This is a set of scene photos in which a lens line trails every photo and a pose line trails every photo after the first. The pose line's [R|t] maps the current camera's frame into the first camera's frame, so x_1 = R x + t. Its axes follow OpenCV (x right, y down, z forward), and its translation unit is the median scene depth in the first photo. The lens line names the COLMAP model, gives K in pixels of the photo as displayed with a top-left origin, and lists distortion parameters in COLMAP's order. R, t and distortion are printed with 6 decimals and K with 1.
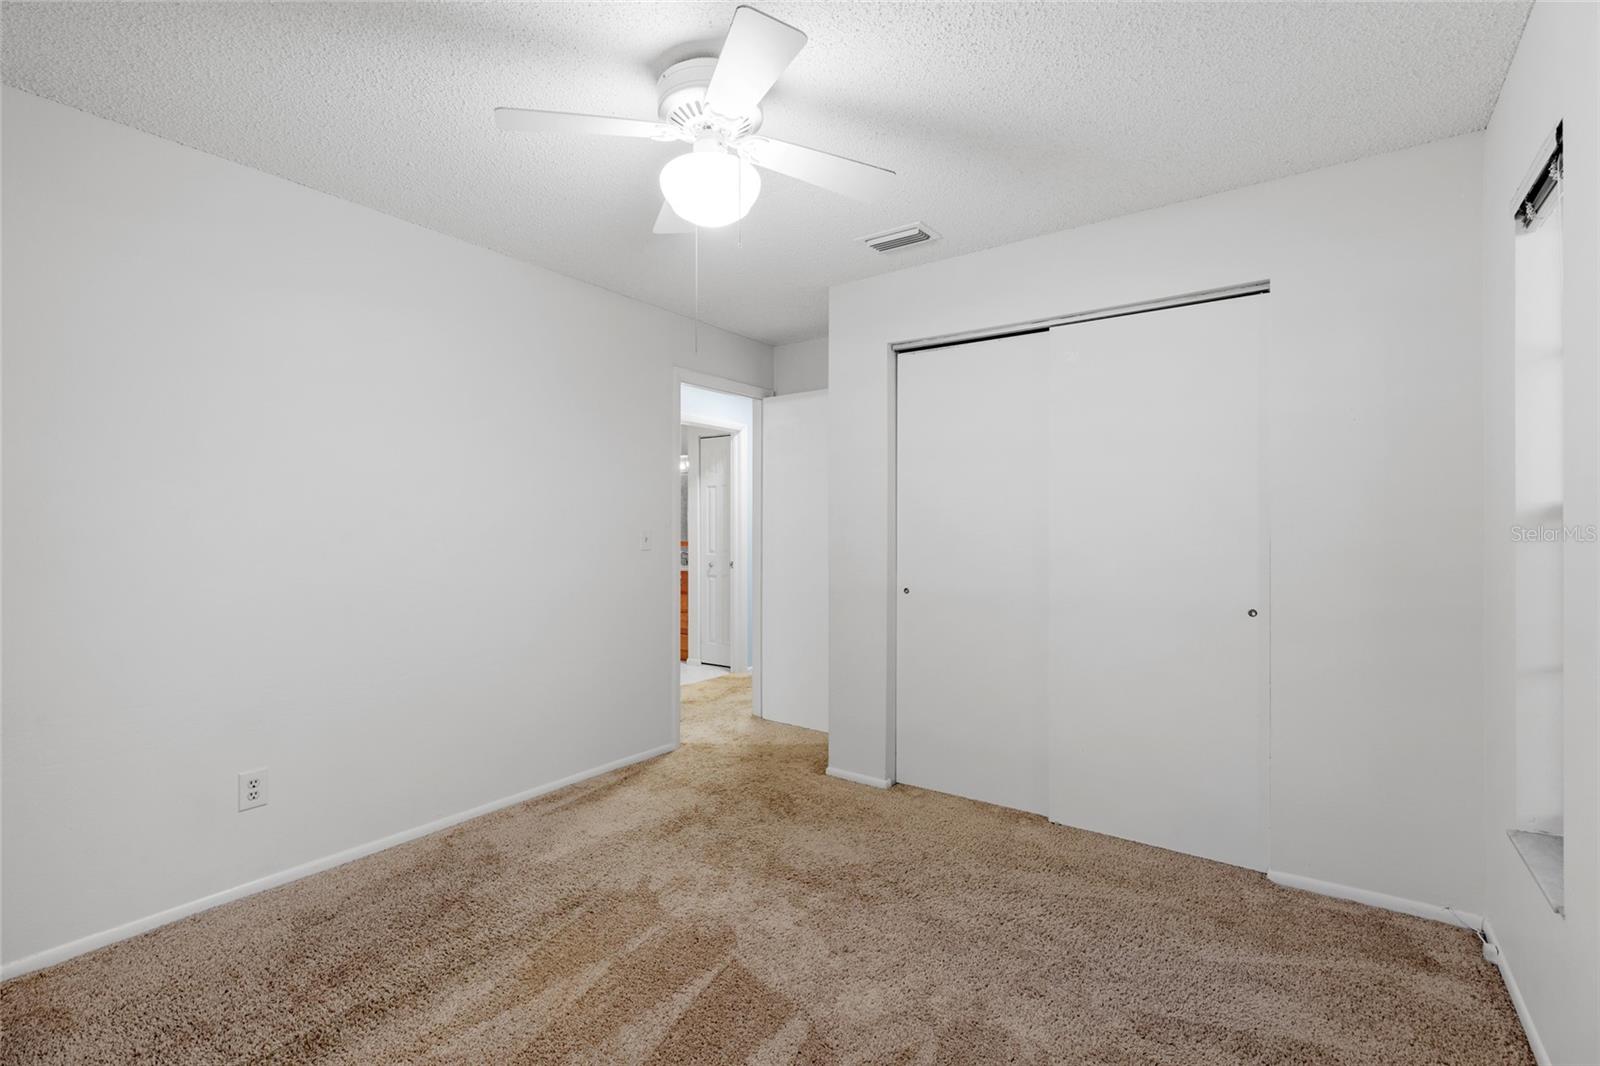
lens RADIAL K [[717.2, 0, 801.3], [0, 717.2, 528.0], [0, 0, 1]] dist [-0.007202, 0.002470]
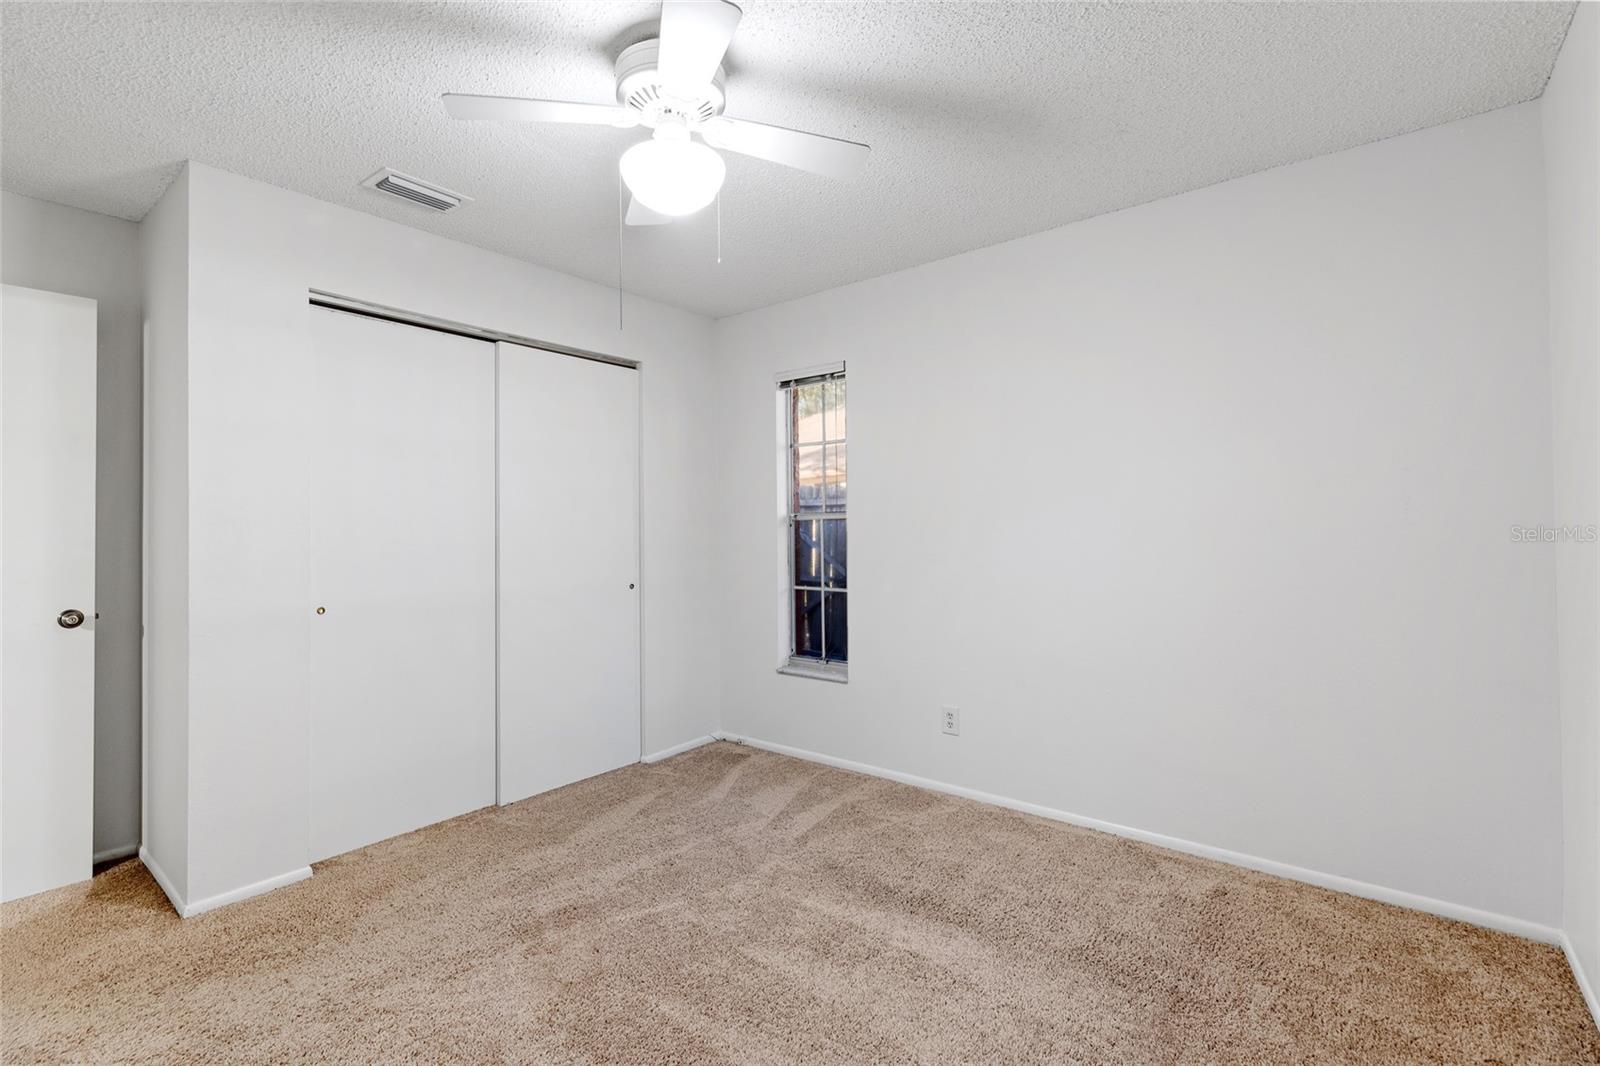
lens RADIAL K [[717.2, 0, 801.0], [0, 717.2, 527.7], [0, 0, 1]] dist [-0.007202, 0.002470]
pose [[0.045357, -0.000893, 0.998970, -0.780773], [0.011668, 0.999932, 0.000364, 0.002369], [-0.998903, 0.011640, 0.045364, 0.569354]]
